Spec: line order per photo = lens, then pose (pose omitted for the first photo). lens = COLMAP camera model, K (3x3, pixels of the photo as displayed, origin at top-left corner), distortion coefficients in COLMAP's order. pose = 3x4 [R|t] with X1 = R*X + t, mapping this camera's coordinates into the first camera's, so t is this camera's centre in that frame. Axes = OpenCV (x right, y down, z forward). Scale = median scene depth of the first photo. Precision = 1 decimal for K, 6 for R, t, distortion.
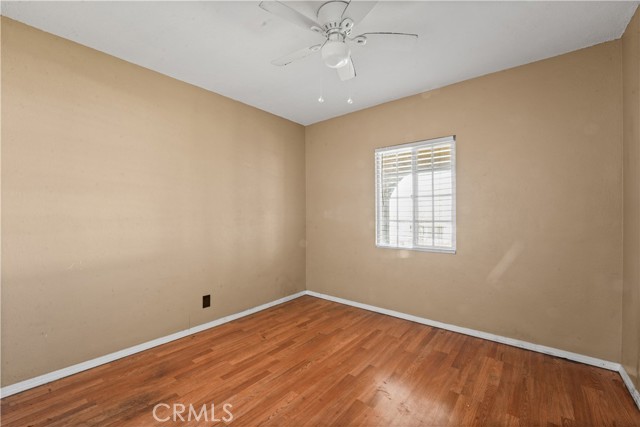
lens RADIAL K [[265.9, 0, 317.8], [0, 265.9, 206.8], [0, 0, 1]] dist [-0.022818, 0.000185]
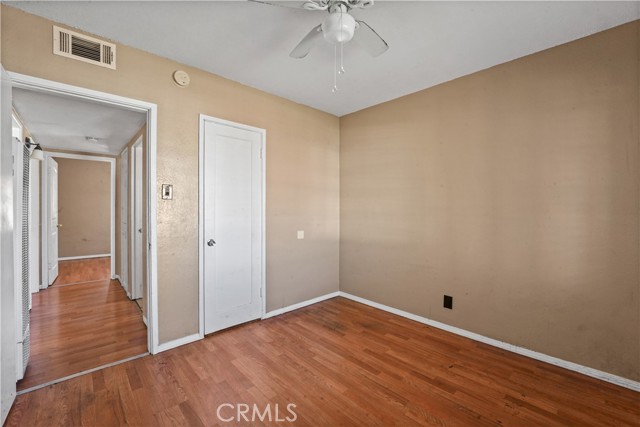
lens RADIAL K [[257.3, 0, 311.8], [0, 257.3, 210.5], [0, 0, 1]] dist [-0.017279, 0.000115]
pose [[-0.130680, 0.007256, -0.991398, 0.659920], [0.026291, 0.999647, 0.003851, 0.010317], [0.991076, -0.025562, -0.130824, 0.756636]]
